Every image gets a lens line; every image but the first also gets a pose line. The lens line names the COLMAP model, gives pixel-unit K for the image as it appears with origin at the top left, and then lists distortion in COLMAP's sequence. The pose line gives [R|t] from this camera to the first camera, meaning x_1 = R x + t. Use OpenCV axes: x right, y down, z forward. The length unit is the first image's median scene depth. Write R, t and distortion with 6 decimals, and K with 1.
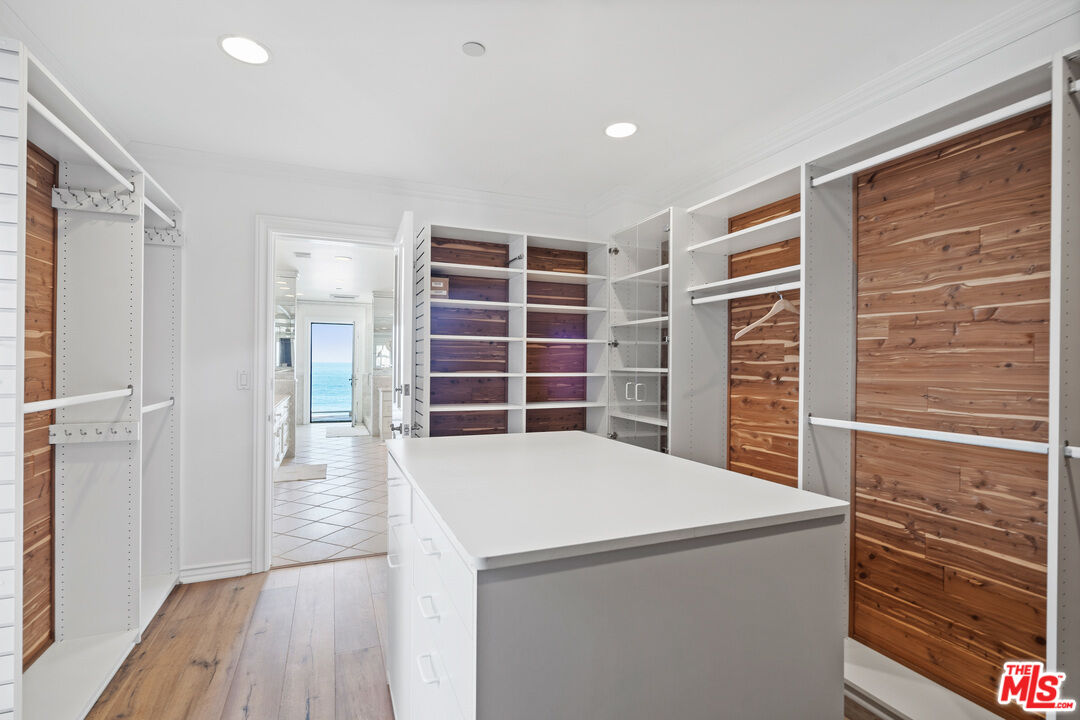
lens RADIAL K [[492.9, 0, 540.8], [0, 492.9, 362.4], [0, 0, 1]] dist [-0.013241, -0.000006]
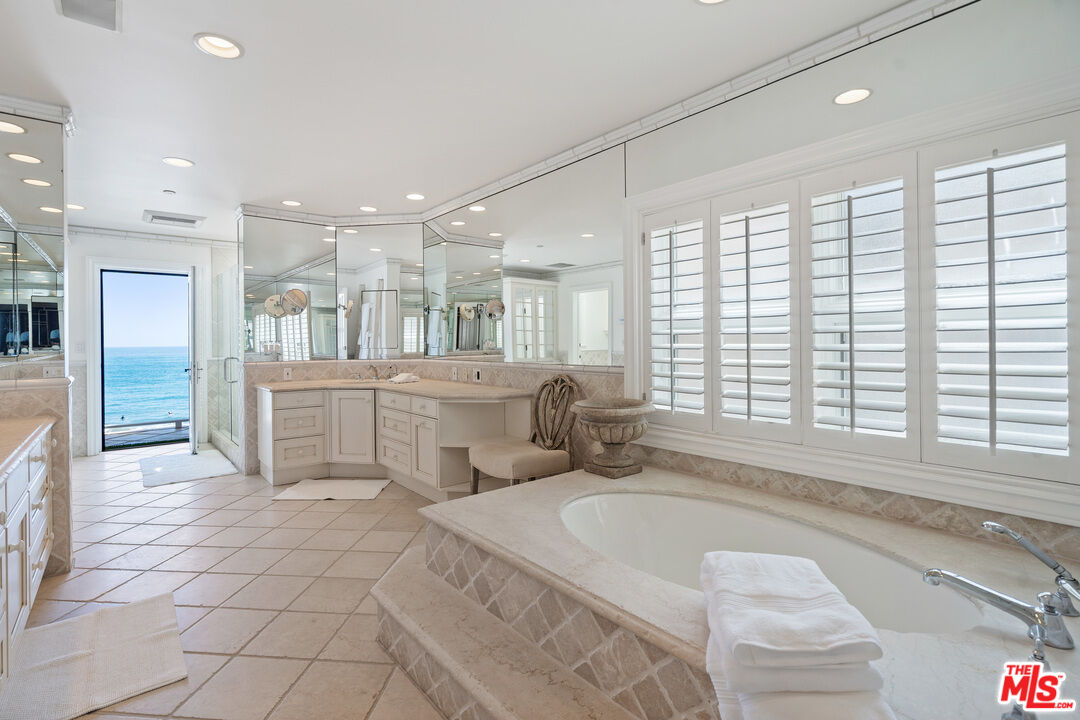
lens RADIAL K [[492.9, 0, 538.1], [0, 492.9, 350.6], [0, 0, 1]] dist [-0.013241, -0.000006]
pose [[0.953652, -0.016469, 0.300461, -0.166354], [0.012491, 0.999807, 0.015158, 0.008809], [-0.300653, -0.010702, 0.953674, 0.333369]]
